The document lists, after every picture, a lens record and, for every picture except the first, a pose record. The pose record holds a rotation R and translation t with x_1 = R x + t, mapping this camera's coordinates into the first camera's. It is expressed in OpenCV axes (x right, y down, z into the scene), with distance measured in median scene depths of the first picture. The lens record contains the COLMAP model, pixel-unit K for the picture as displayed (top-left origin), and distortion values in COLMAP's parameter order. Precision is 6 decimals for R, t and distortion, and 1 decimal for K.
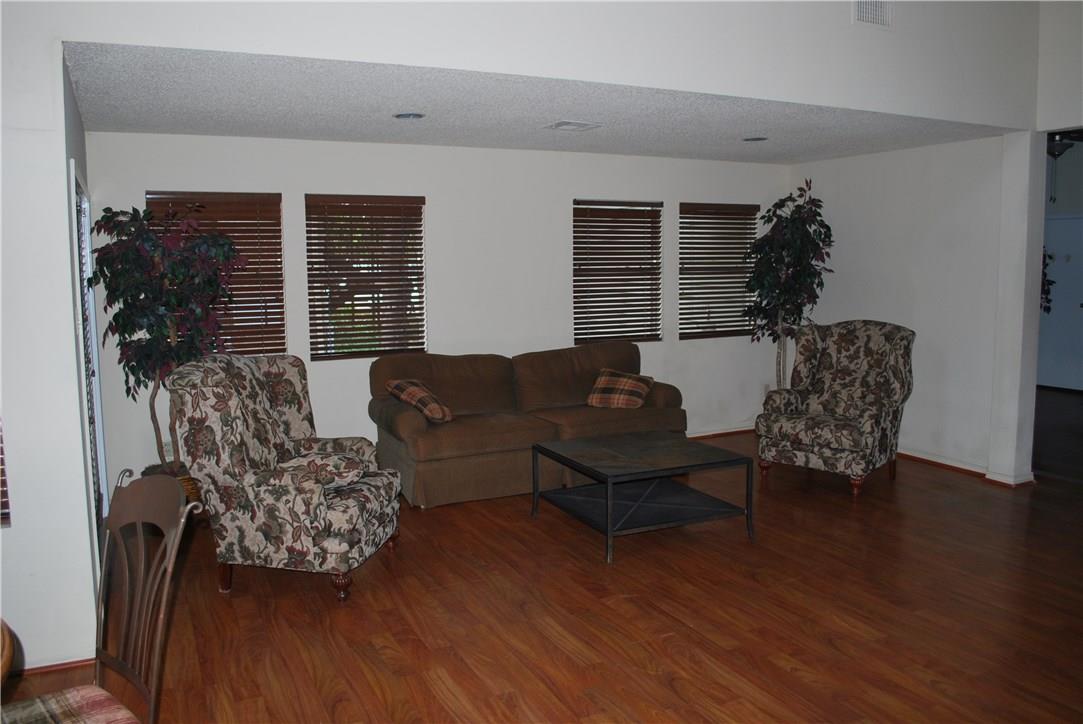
lens RADIAL K [[862.3, 0, 541.5], [0, 862.3, 362.0], [0, 0, 1]] dist [-0.077613, 0.008171]
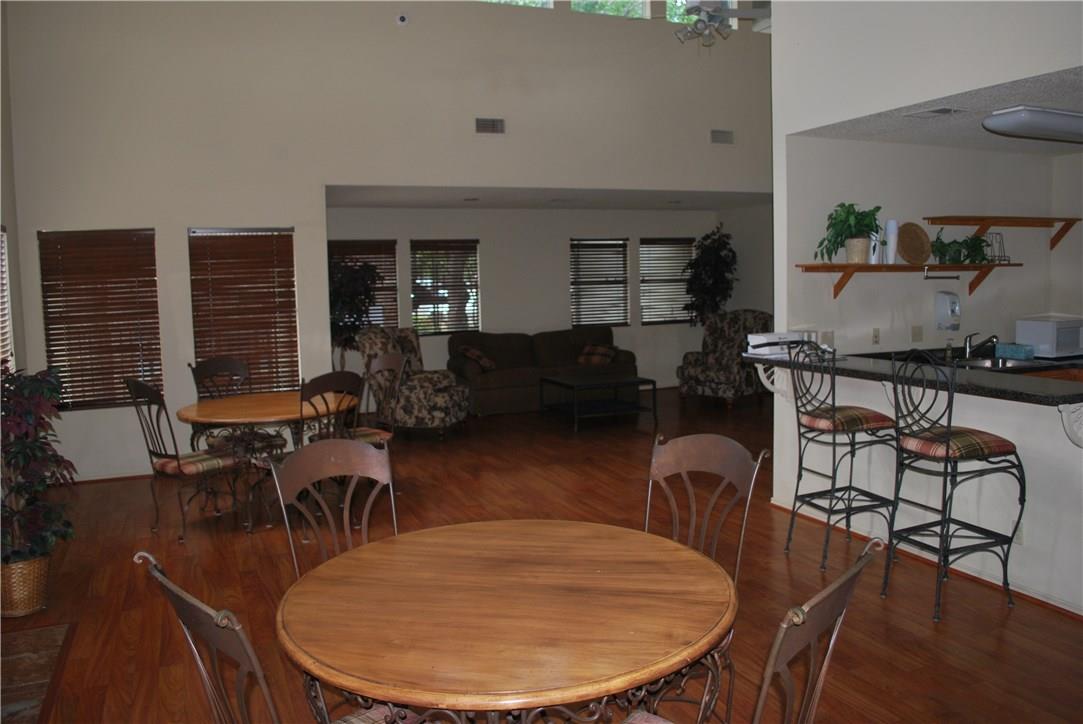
lens RADIAL K [[862.3, 0, 541.5], [0, 862.3, 362.0], [0, 0, 1]] dist [-0.077613, 0.008171]
pose [[0.998298, -0.009160, -0.057591, 0.088649], [0.008134, 0.999804, -0.018023, 0.086343], [0.057745, 0.017524, 0.998178, -0.731963]]
